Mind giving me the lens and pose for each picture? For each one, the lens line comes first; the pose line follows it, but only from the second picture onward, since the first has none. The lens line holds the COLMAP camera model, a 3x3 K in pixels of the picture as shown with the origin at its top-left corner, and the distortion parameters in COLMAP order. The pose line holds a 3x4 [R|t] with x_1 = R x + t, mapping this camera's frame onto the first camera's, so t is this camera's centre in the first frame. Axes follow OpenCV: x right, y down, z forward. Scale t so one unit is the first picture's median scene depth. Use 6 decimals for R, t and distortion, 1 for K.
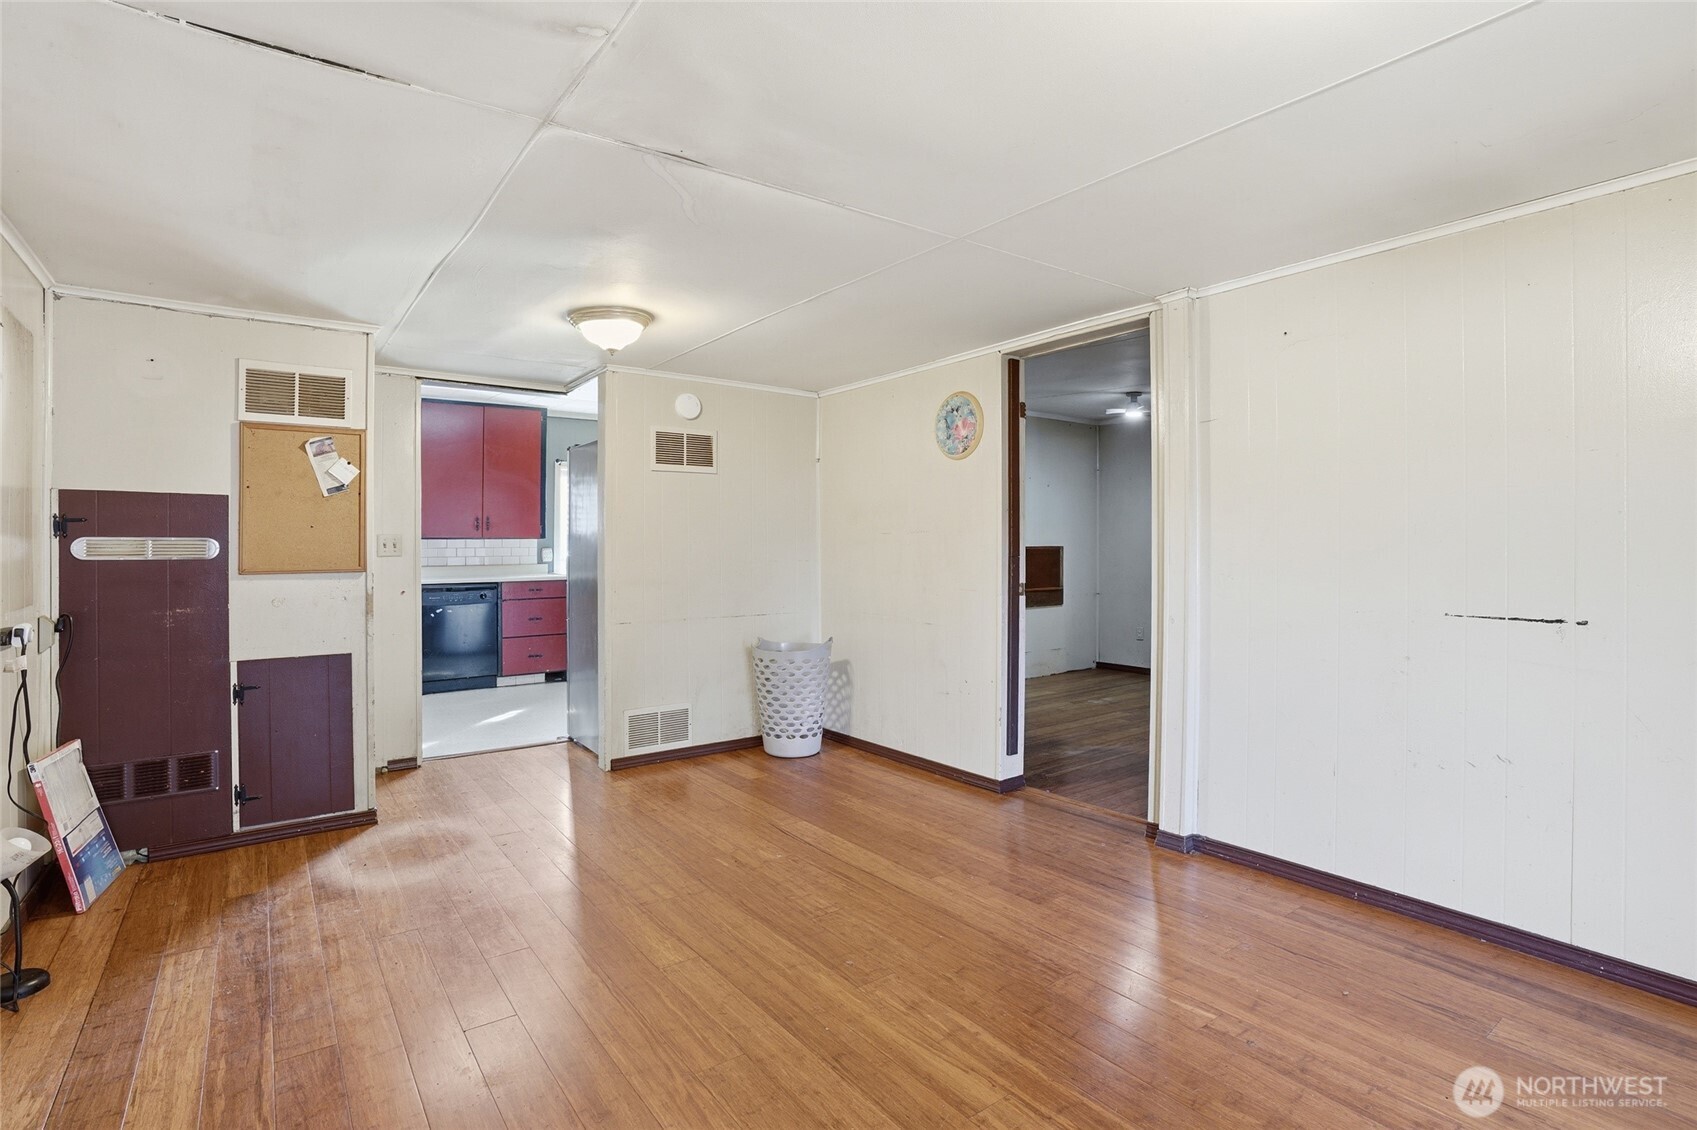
lens RADIAL K [[812.4, 0, 846.5], [0, 812.4, 555.9], [0, 0, 1]] dist [0.000877, 0.000208]
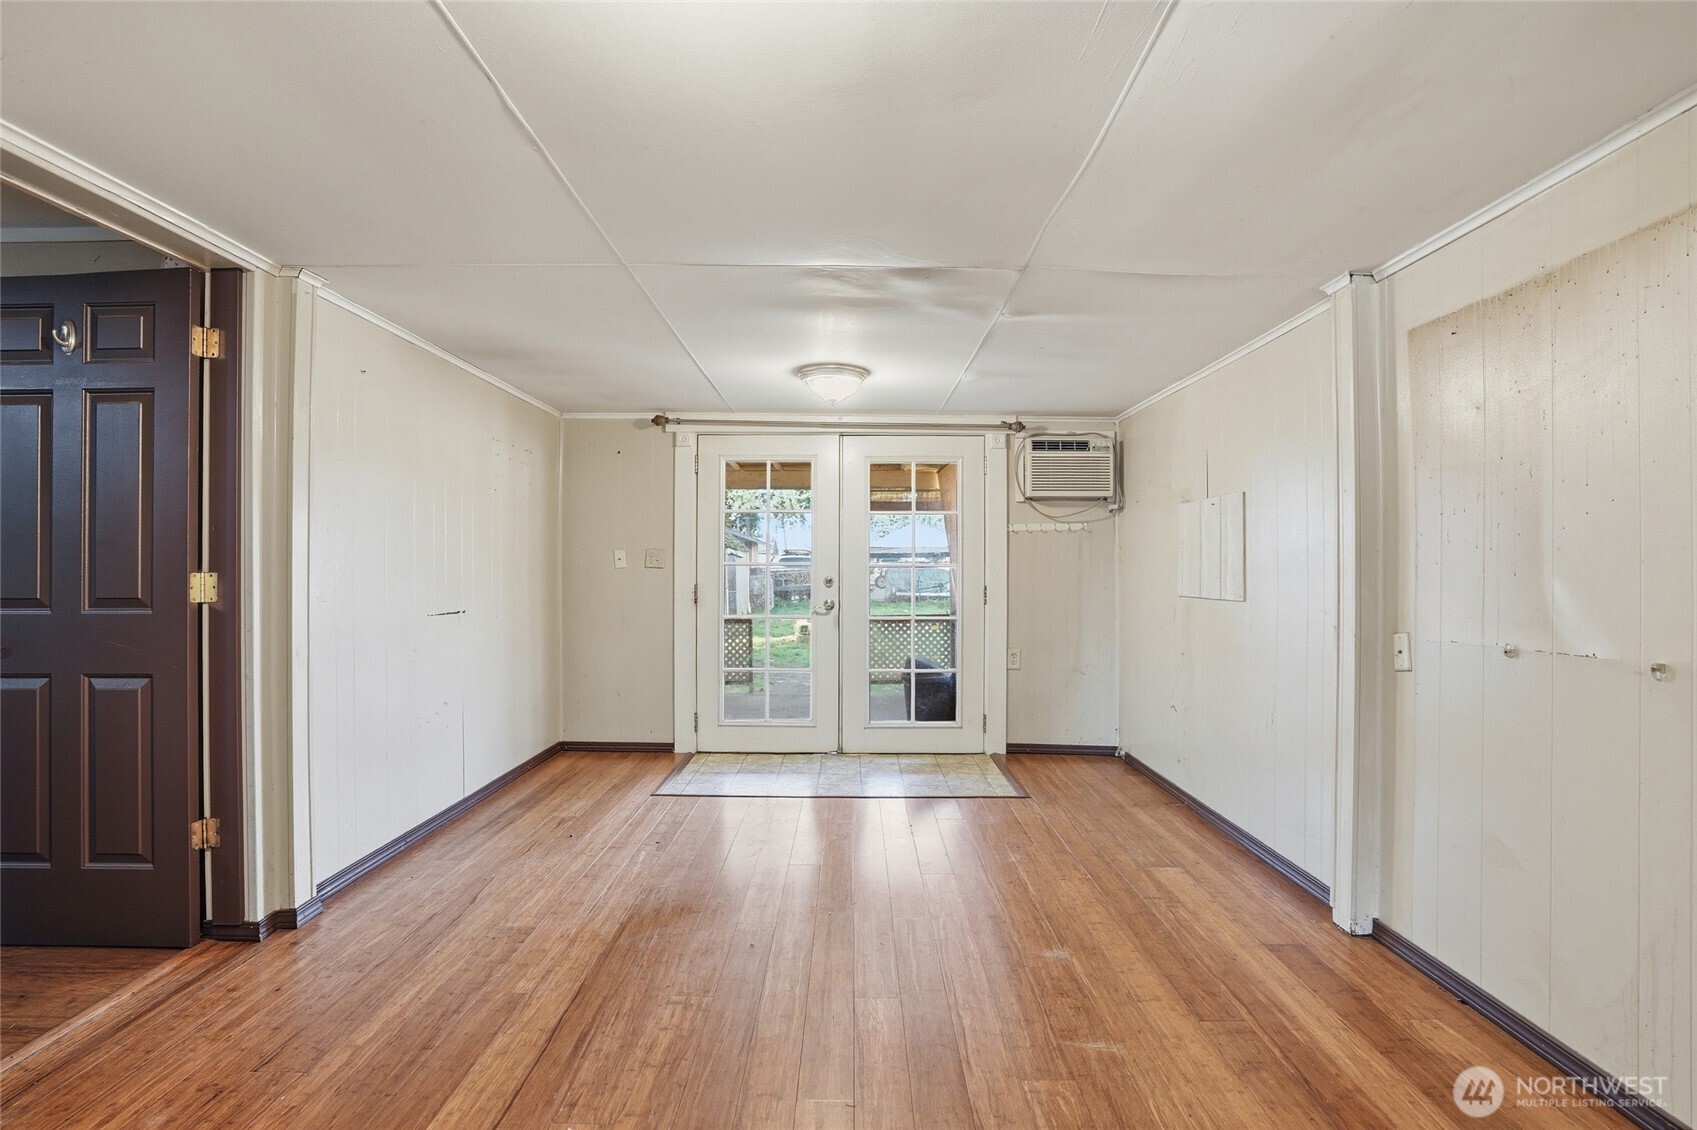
lens RADIAL K [[812.4, 0, 847.2], [0, 812.4, 566.6], [0, 0, 1]] dist [0.000877, 0.000208]
pose [[-0.797529, 0.006748, 0.603242, -0.694718], [0.010000, 0.999948, 0.002034, -0.007522], [-0.603197, 0.007654, -0.797555, 1.634701]]
